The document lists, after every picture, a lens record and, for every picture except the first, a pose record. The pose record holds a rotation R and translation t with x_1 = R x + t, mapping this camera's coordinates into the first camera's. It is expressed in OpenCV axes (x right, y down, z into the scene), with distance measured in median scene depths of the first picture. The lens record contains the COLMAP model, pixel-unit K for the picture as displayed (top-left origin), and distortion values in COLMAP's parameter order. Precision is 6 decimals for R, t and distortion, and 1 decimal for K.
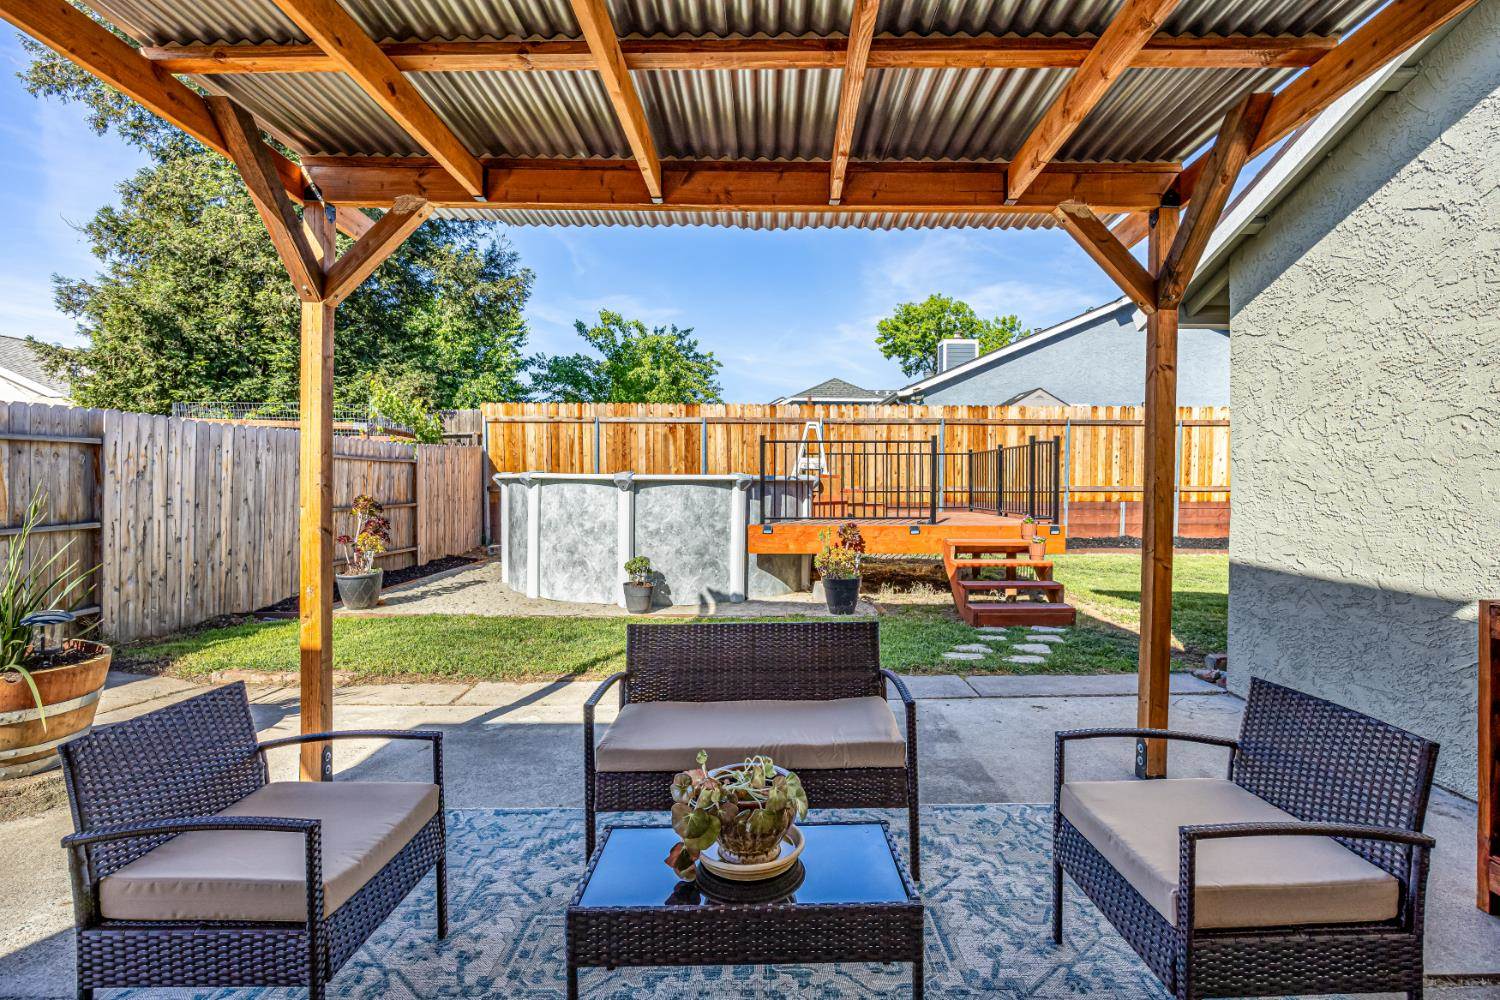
lens RADIAL K [[696.6, 0, 759.1], [0, 696.6, 493.9], [0, 0, 1]] dist [-0.009451, -0.000942]
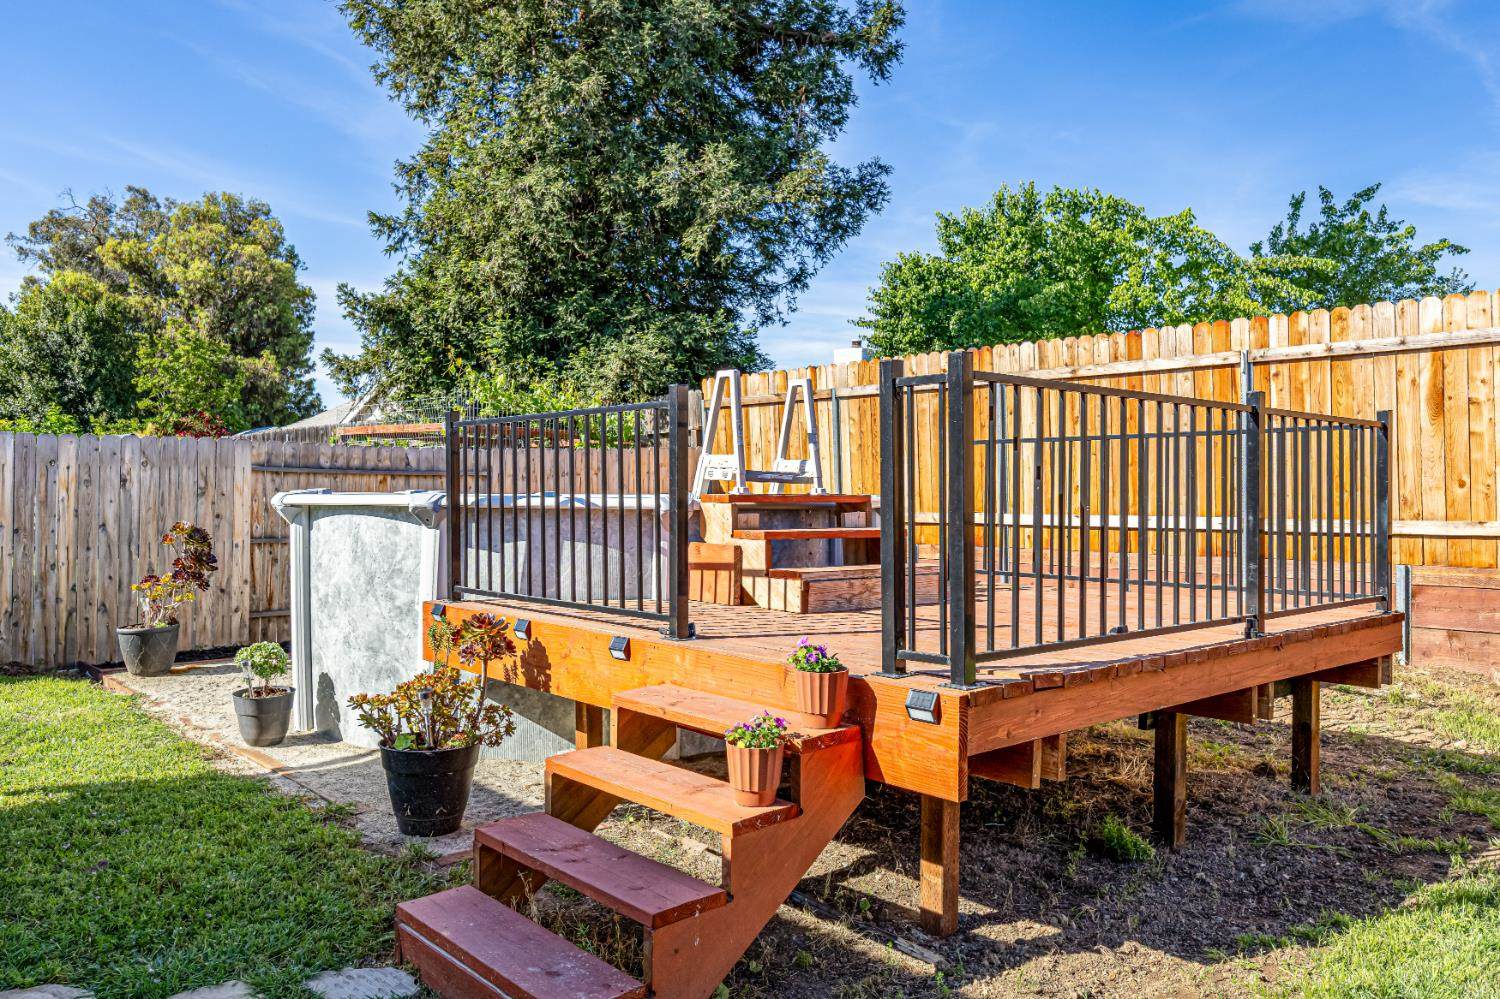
lens RADIAL K [[1108.9, 0, 746.0], [0, 1108.9, 468.5], [0, 0, 1]] dist [-0.004498, -0.013946]
pose [[0.655471, -0.017625, -0.755014, 0.434569], [-0.016324, 0.999163, -0.037495, -0.012924], [0.755044, 0.036902, 0.654635, 0.407778]]
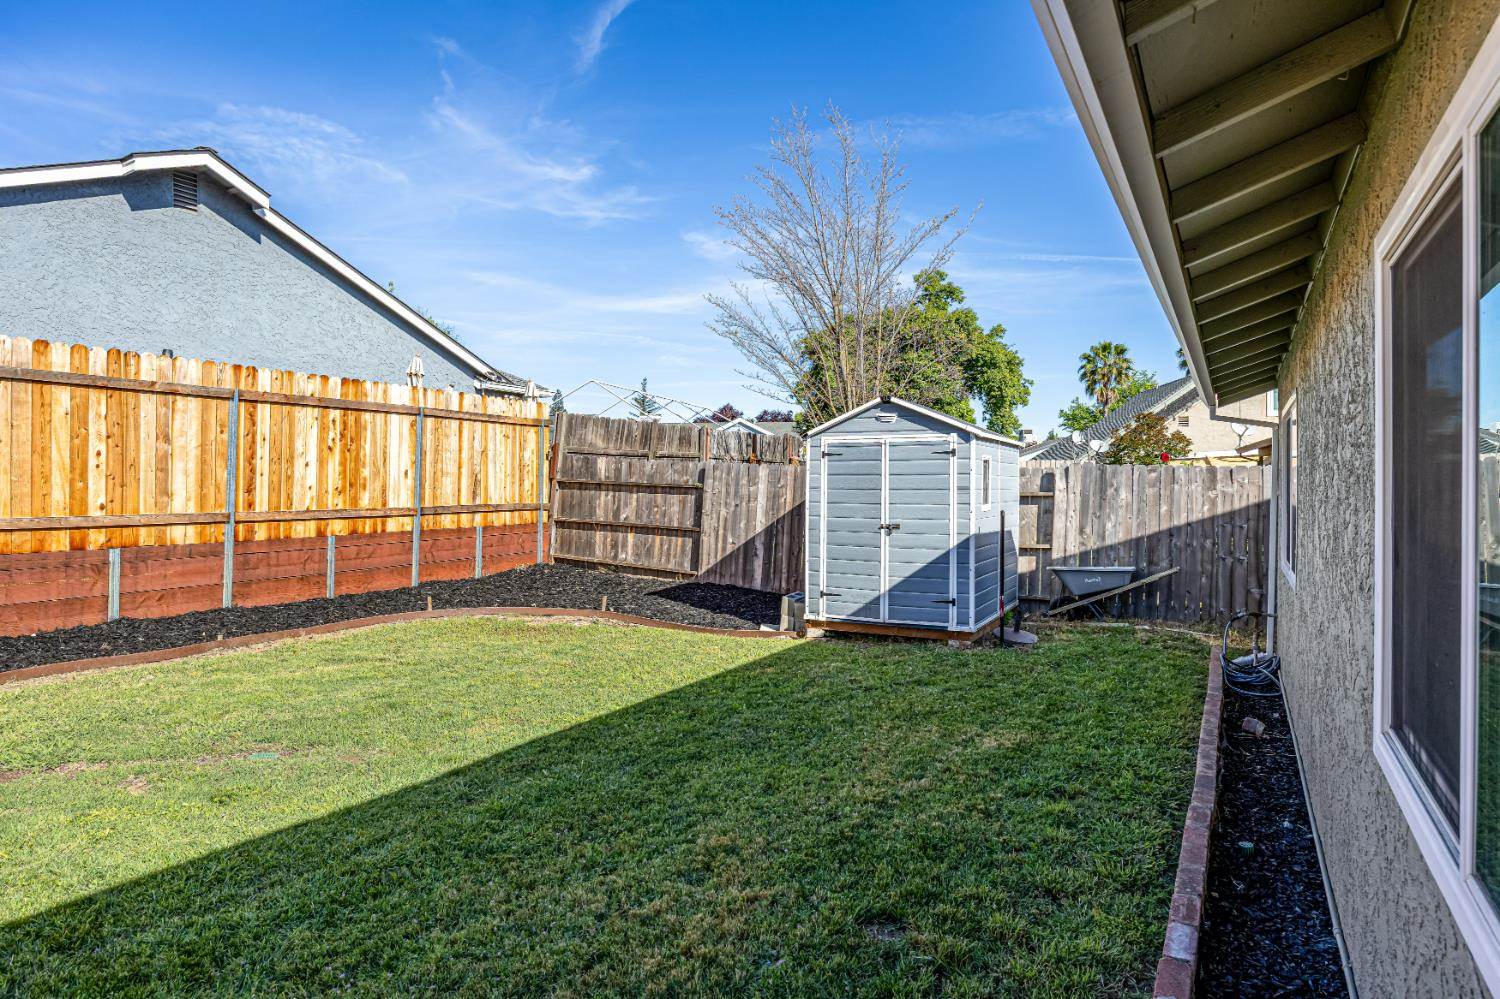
lens RADIAL K [[890.4, 0, 750.9], [0, 890.4, 492.1], [0, 0, 1]] dist [-0.001385, -0.000110]
pose [[0.512087, -0.003518, 0.858926, 0.259063], [0.006304, 0.999980, 0.000337, -0.028925], [-0.858910, 0.005242, 0.512099, 0.360312]]
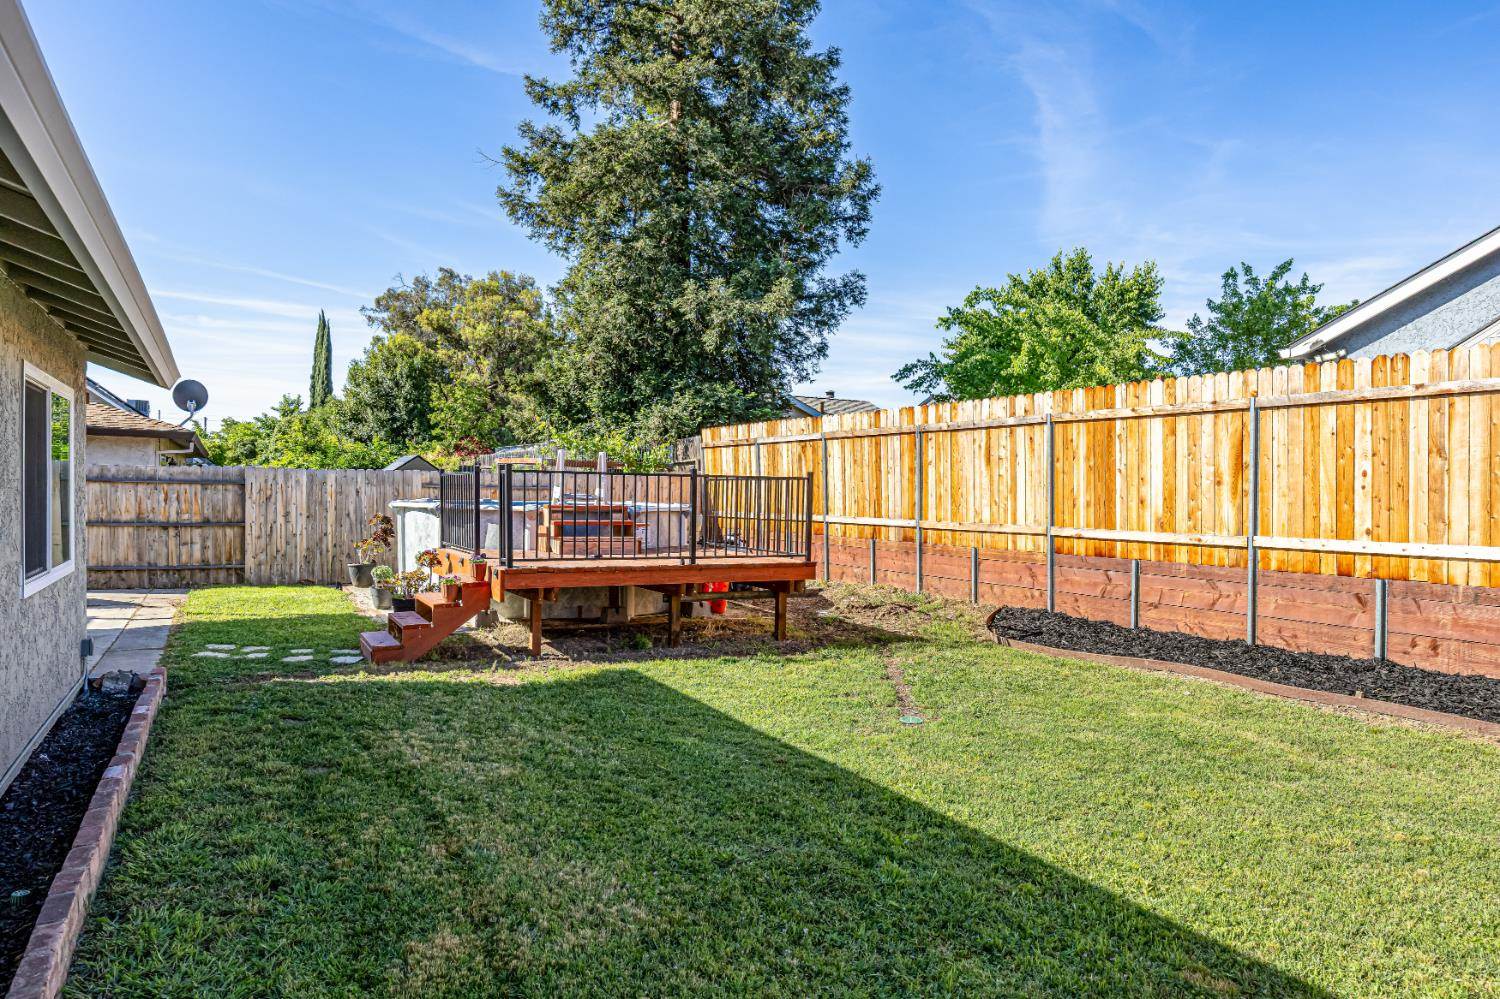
lens RADIAL K [[1010.6, 0, 749.0], [0, 1010.6, 504.4], [0, 0, 1]] dist [-0.003101, -0.004865]
pose [[0.450485, 0.015096, -0.892656, 1.056116], [-0.030284, 0.999540, 0.001621, -0.027821], [0.892270, 0.026303, 0.450735, 0.437613]]
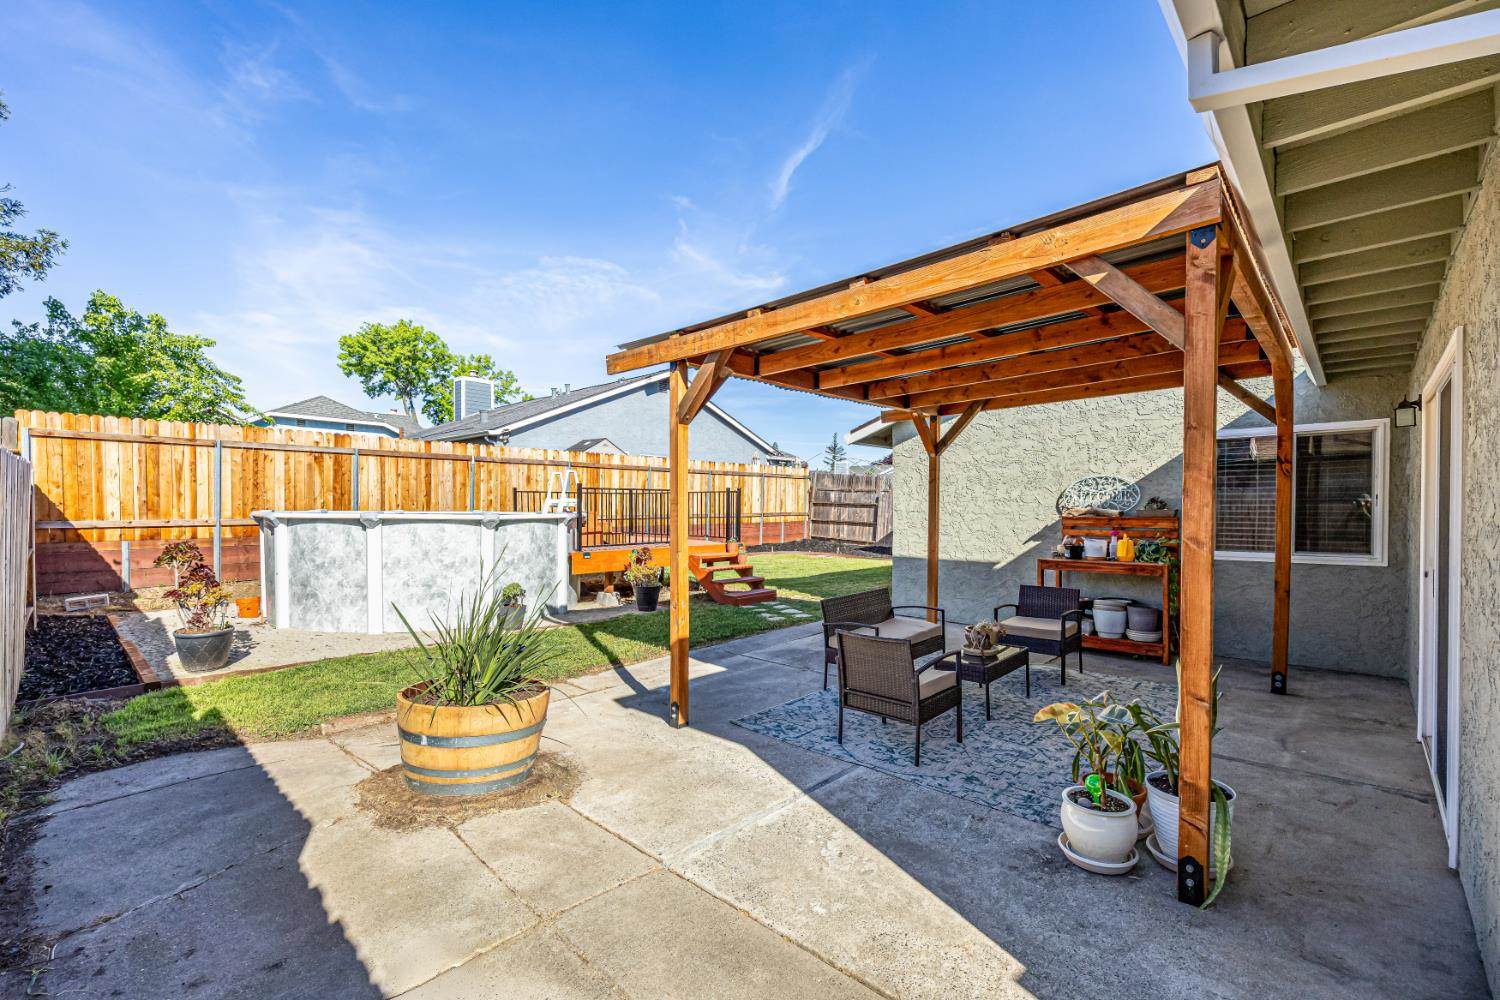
lens RADIAL K [[653.6, 0, 747.7], [0, 653.6, 505.4], [0, 0, 1]] dist [-0.010261, 0.000206]
pose [[0.695987, 0.002269, 0.718050, -0.398212], [0.008998, 0.999889, -0.011880, -0.015351], [-0.717998, 0.014729, 0.695890, -0.040949]]
